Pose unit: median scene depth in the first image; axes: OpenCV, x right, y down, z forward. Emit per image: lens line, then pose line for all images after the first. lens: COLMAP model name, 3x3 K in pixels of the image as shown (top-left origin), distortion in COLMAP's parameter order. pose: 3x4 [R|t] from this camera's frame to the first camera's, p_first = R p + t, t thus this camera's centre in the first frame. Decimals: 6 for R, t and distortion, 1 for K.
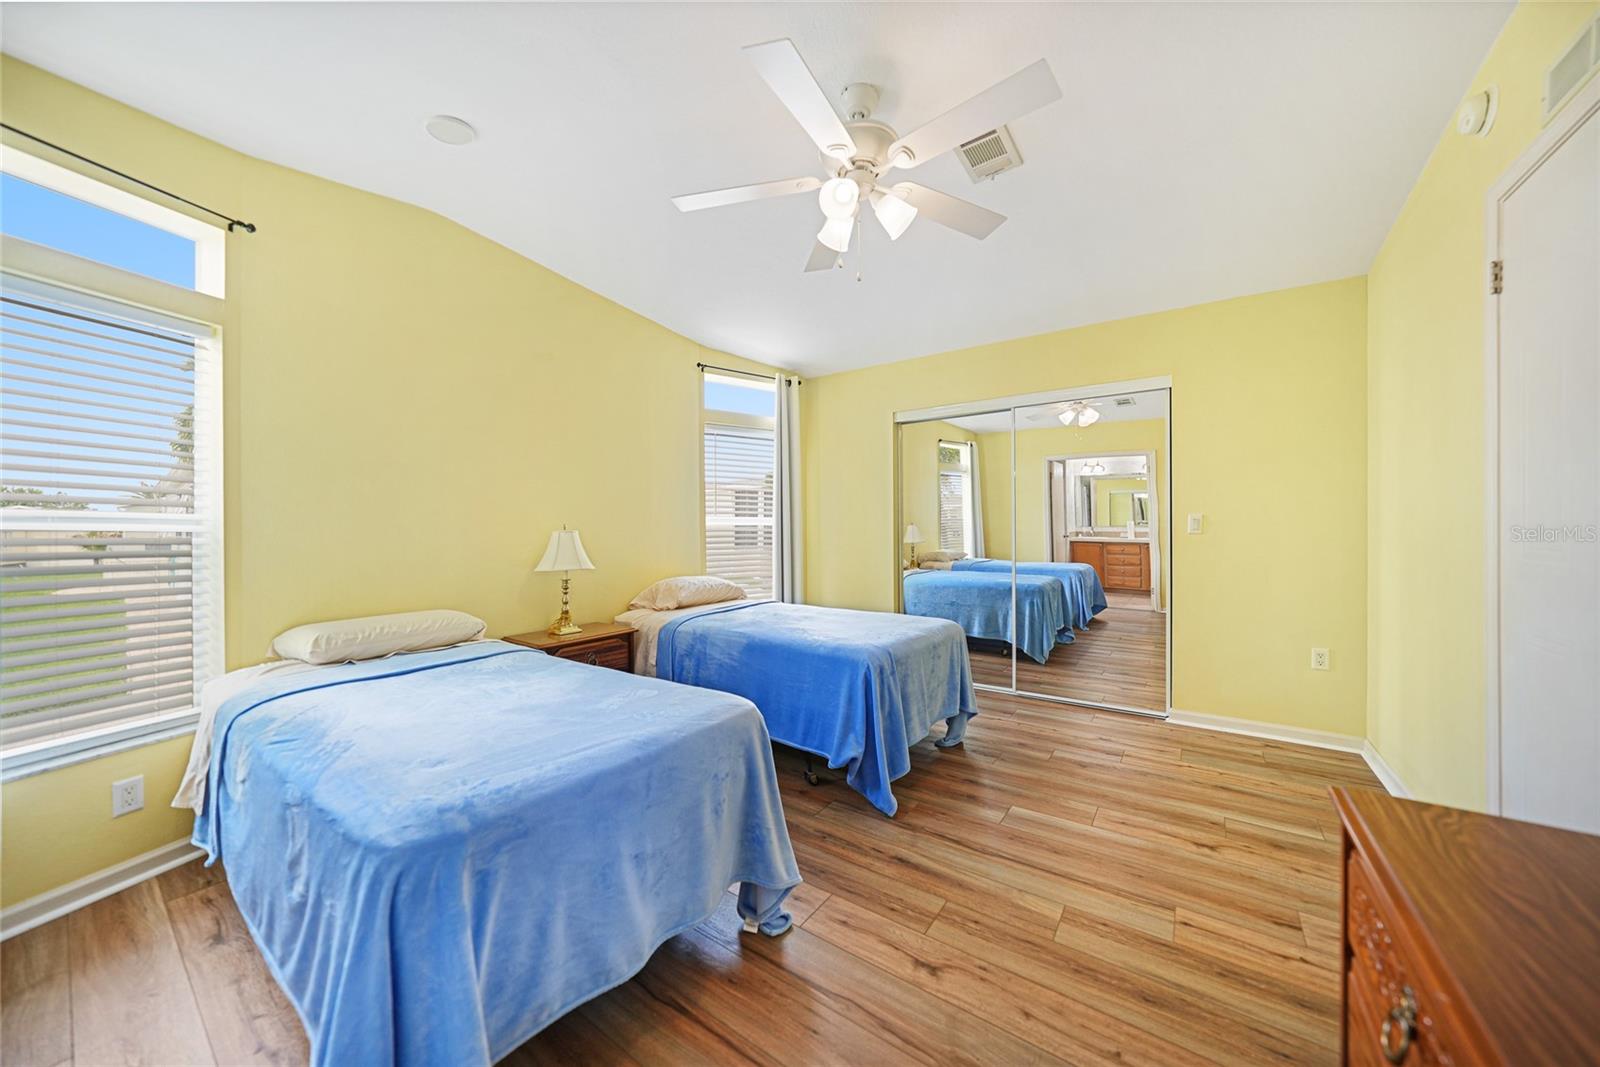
lens RADIAL K [[554.8, 0, 802.5], [0, 554.8, 526.5], [0, 0, 1]] dist [-0.019912, 0.000219]
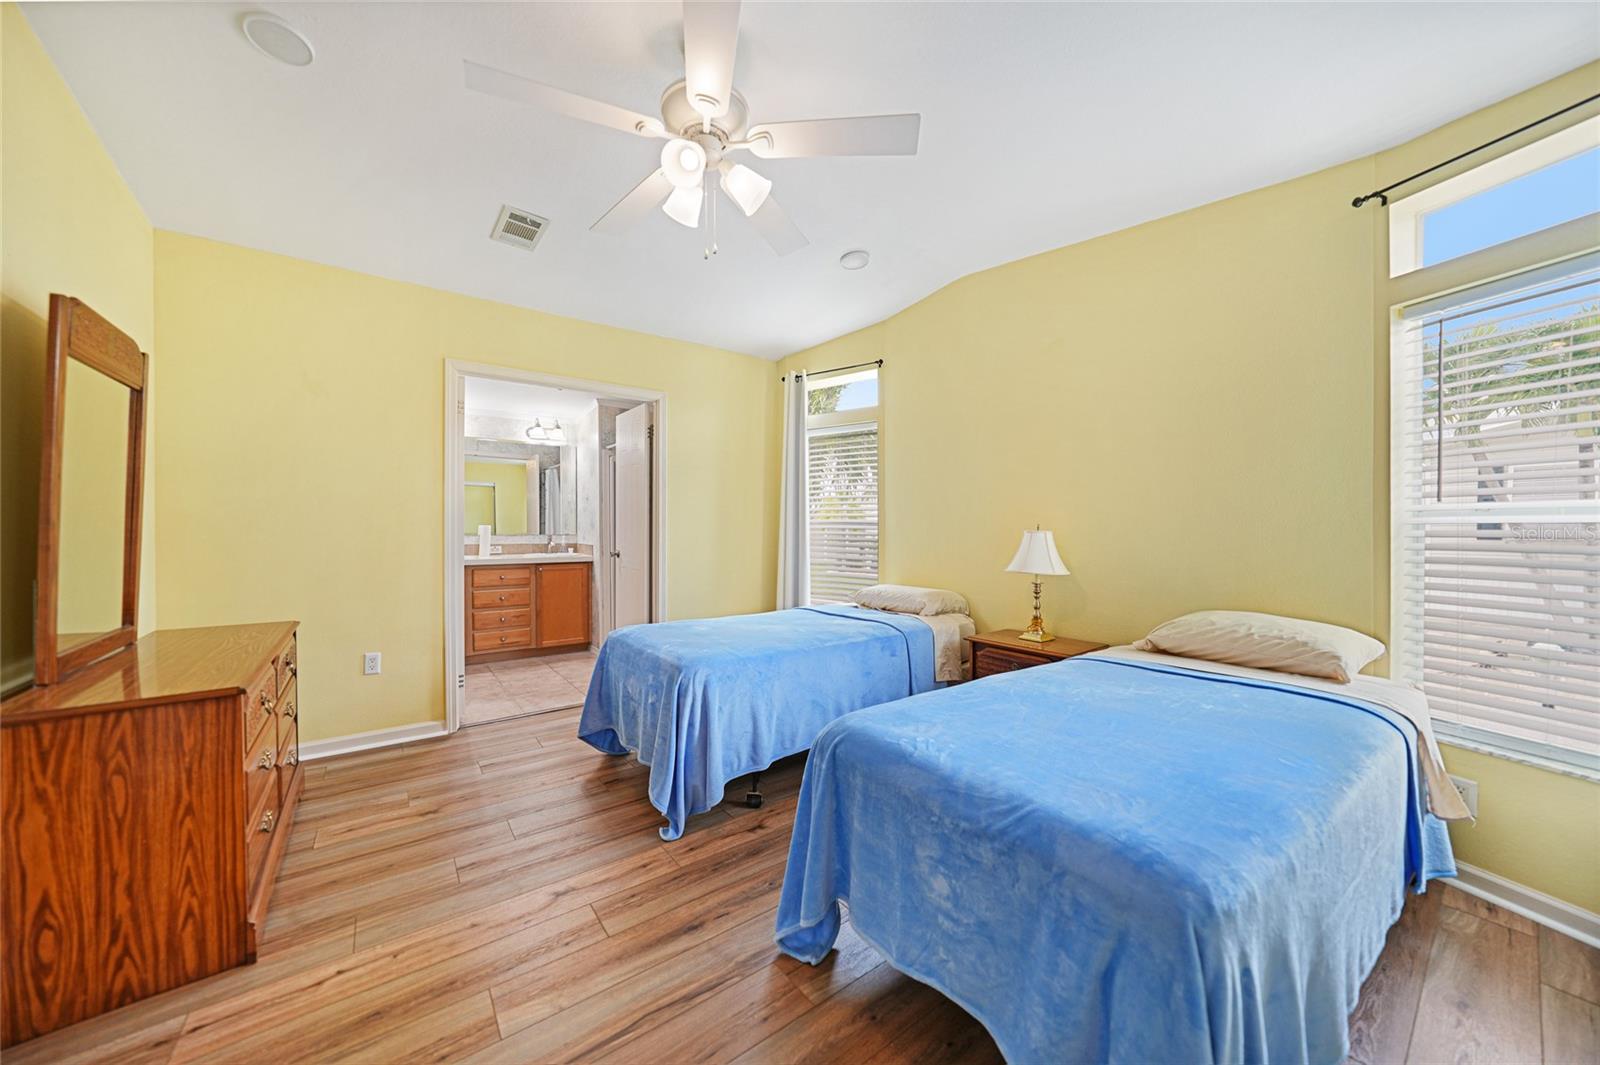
lens RADIAL K [[554.8, 0, 802.5], [0, 554.8, 525.5], [0, 0, 1]] dist [-0.019912, 0.000219]
pose [[-0.304342, -0.005827, -0.952545, 0.878858], [0.012158, 0.999876, -0.010002, 0.002447], [0.952485, -0.014625, -0.304233, 1.345955]]
